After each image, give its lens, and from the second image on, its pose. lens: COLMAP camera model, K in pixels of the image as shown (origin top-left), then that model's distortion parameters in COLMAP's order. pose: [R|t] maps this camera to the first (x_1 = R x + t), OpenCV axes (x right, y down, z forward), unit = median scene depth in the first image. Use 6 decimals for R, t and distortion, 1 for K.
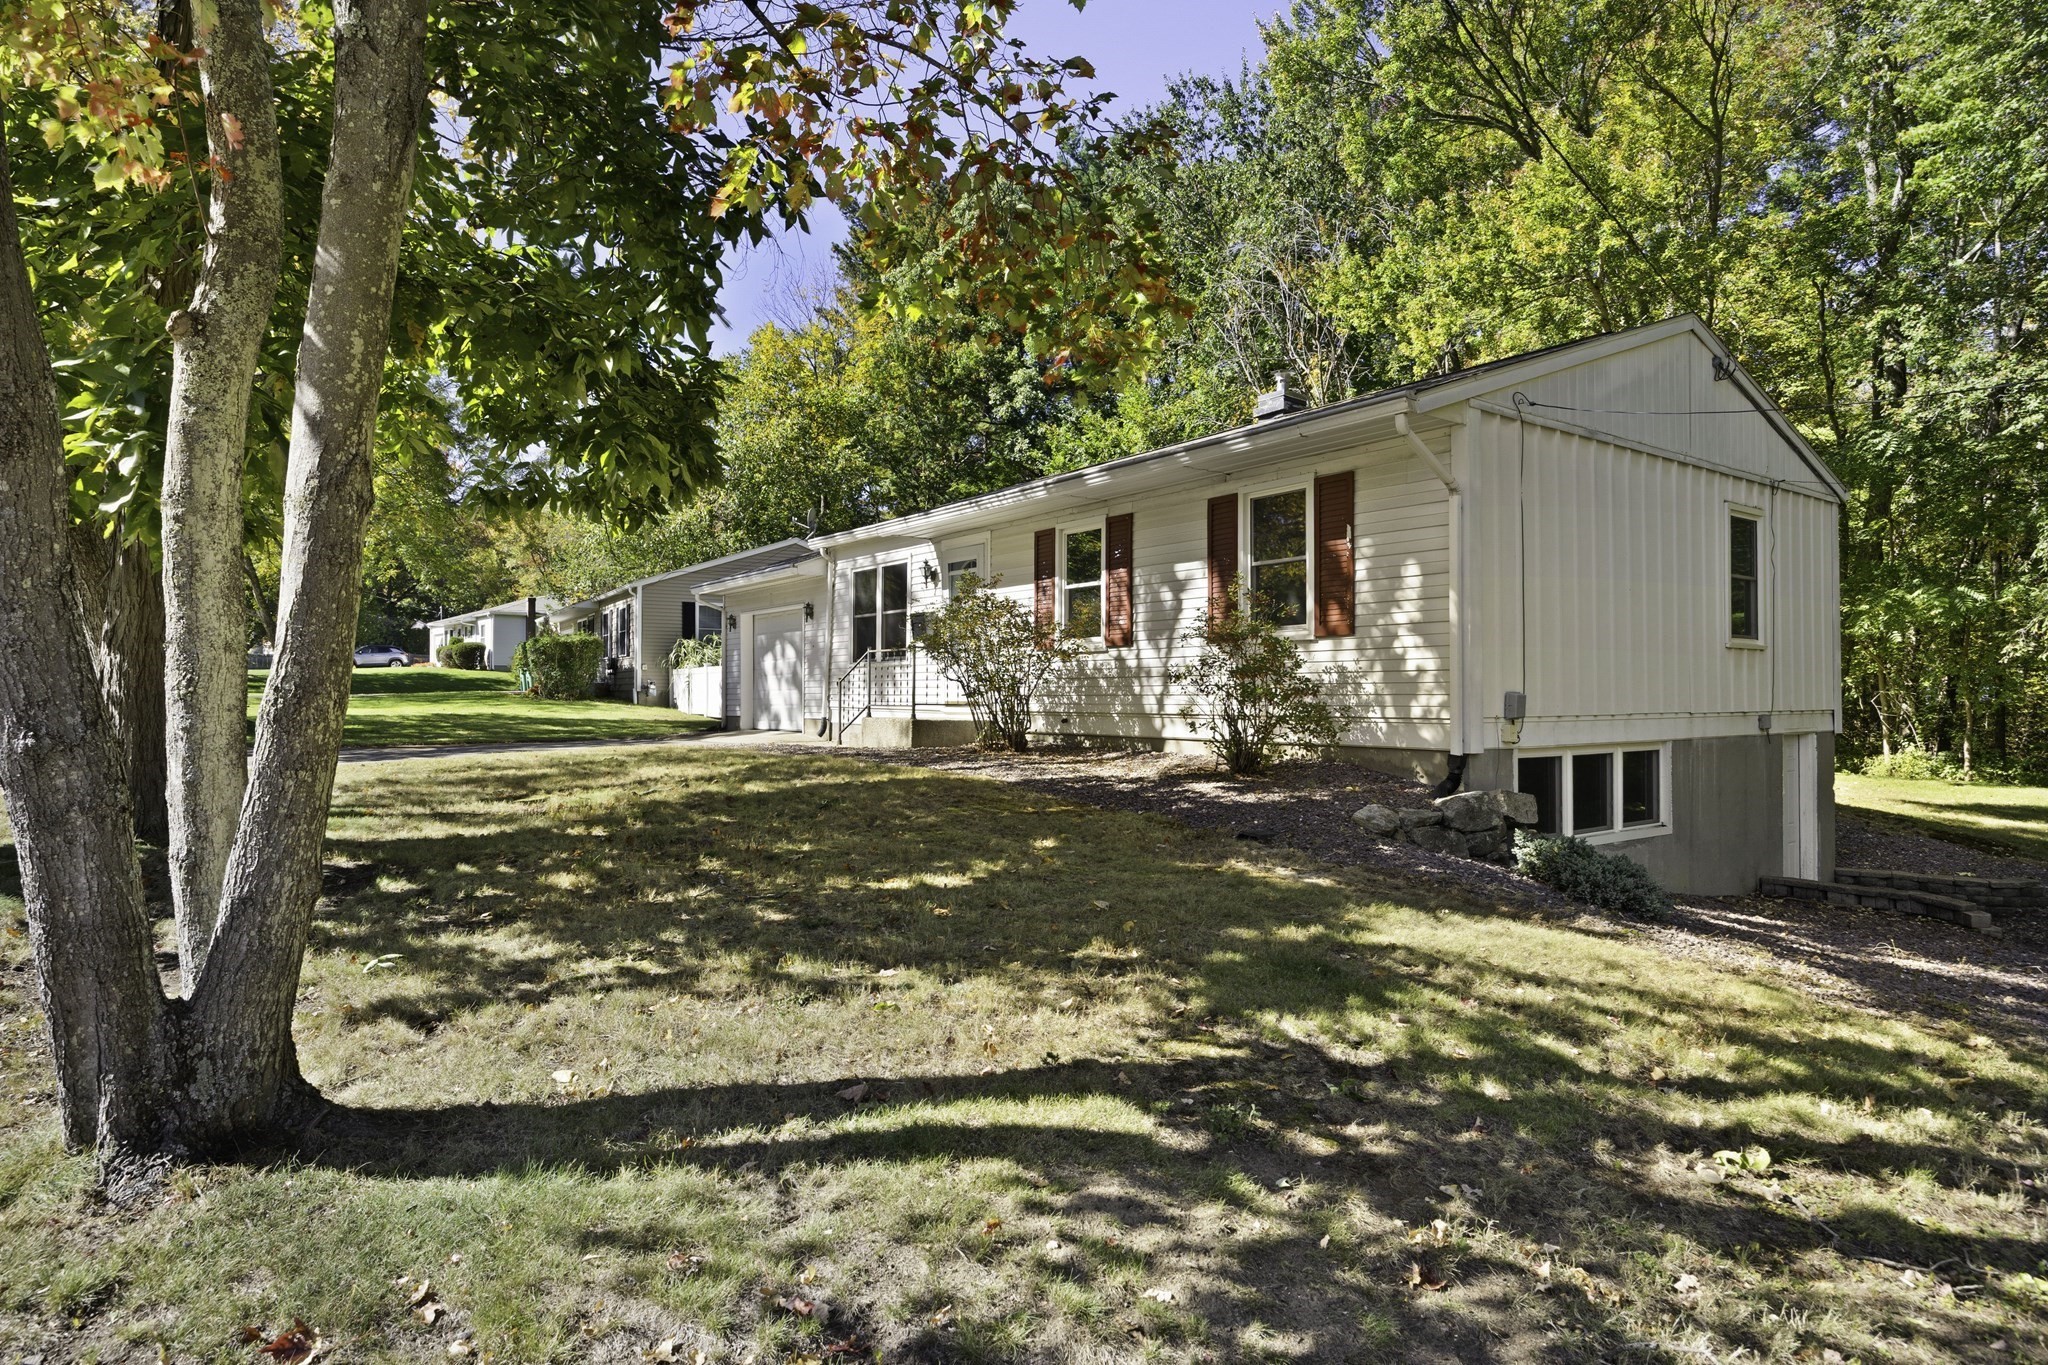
lens RADIAL K [[1065.0, 0, 1023.0], [0, 1065.0, 685.7], [0, 0, 1]] dist [-0.001952, 0.000754]
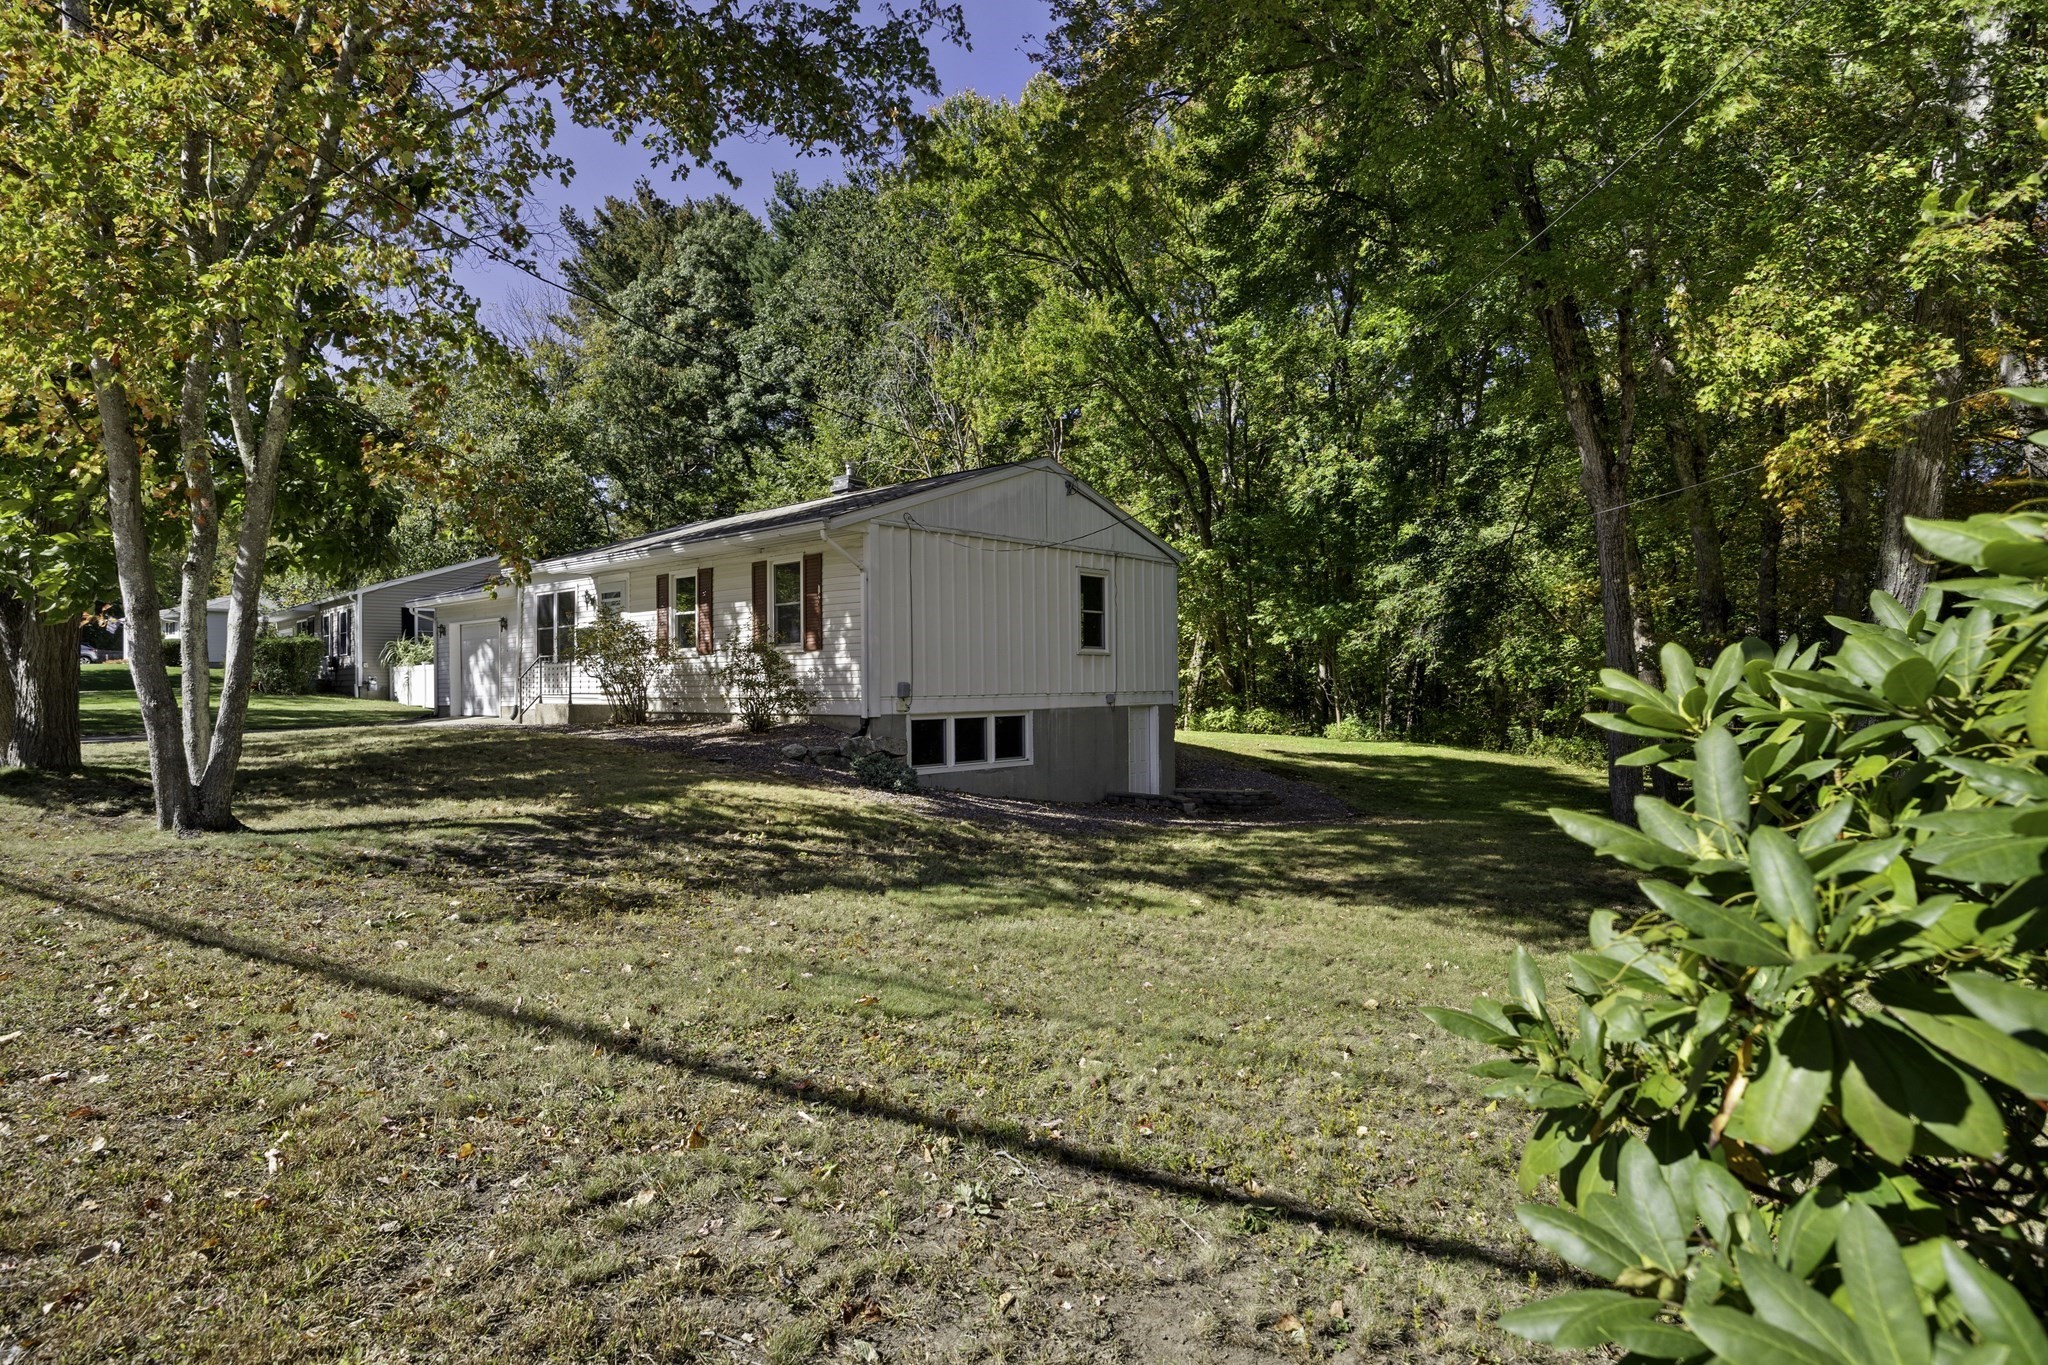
lens RADIAL K [[1065.0, 0, 1024.5], [0, 1065.0, 679.7], [0, 0, 1]] dist [-0.001952, 0.000754]
pose [[0.977863, -0.008731, 0.209066, 0.171697], [0.007910, 0.999957, 0.004759, -0.003002], [-0.209099, -0.003000, 0.977890, -0.466420]]
